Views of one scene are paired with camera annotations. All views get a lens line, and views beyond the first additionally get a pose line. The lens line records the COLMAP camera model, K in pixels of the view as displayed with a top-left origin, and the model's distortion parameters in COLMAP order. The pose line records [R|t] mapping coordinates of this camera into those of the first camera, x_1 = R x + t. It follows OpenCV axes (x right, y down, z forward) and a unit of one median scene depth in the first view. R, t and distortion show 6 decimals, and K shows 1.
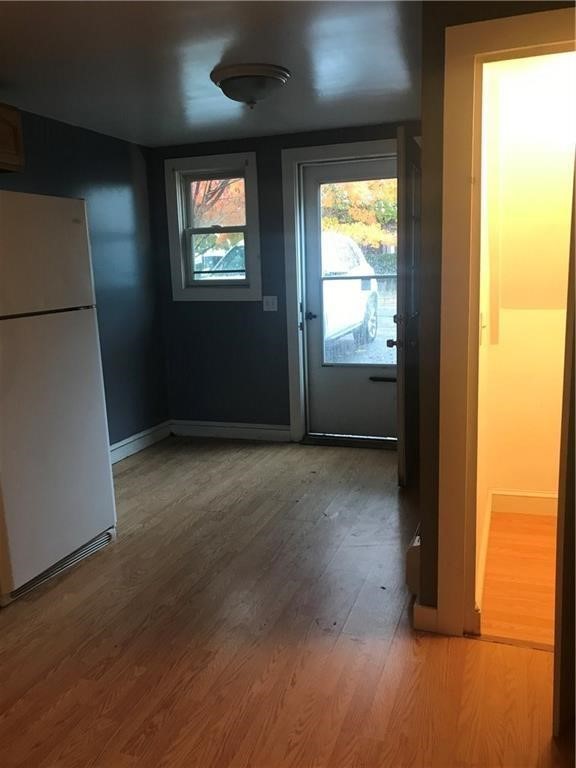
lens RADIAL K [[633.4, 0, 288.6], [0, 633.4, 383.3], [0, 0, 1]] dist [0.038713, -0.028629]
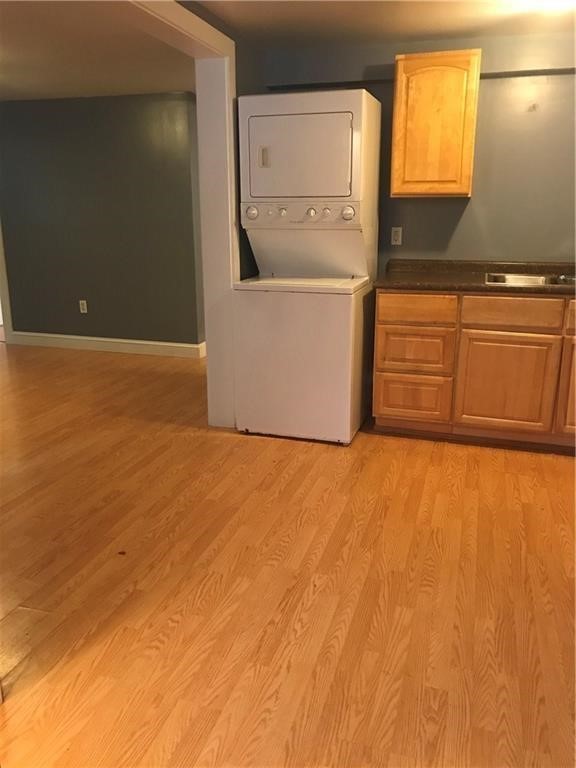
lens RADIAL K [[633.4, 0, 291.3], [0, 633.4, 379.4], [0, 0, 1]] dist [0.038713, -0.028629]
pose [[-0.998292, 0.044126, -0.038276, -0.005100], [0.023083, 0.899927, 0.435429, -0.283560], [0.053659, 0.433802, -0.899409, 1.605557]]
